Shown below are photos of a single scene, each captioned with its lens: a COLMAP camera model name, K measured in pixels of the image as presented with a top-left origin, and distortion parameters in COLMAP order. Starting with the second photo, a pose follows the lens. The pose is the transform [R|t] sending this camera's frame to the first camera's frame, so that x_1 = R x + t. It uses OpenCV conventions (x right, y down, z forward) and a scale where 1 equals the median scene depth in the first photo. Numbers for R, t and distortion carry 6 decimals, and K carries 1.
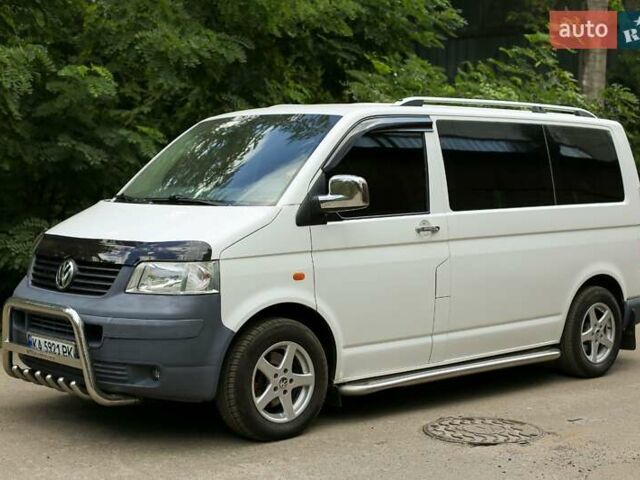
lens RADIAL K [[1112.6, 0, 320.0], [0, 1112.6, 240.0], [0, 0, 1]] dist [-0.117115, 0.018128]
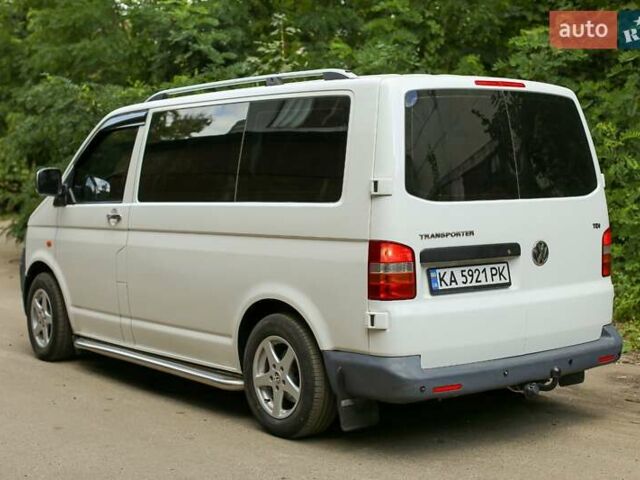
lens RADIAL K [[1112.6, 0, 320.0], [0, 1112.6, 240.0], [0, 0, 1]] dist [-0.117115, 0.018128]
pose [[-0.064867, 0.061223, -0.996014, 1.282863], [-0.049848, 0.996671, 0.064510, -0.074009], [0.996648, 0.053834, -0.061599, 1.400725]]
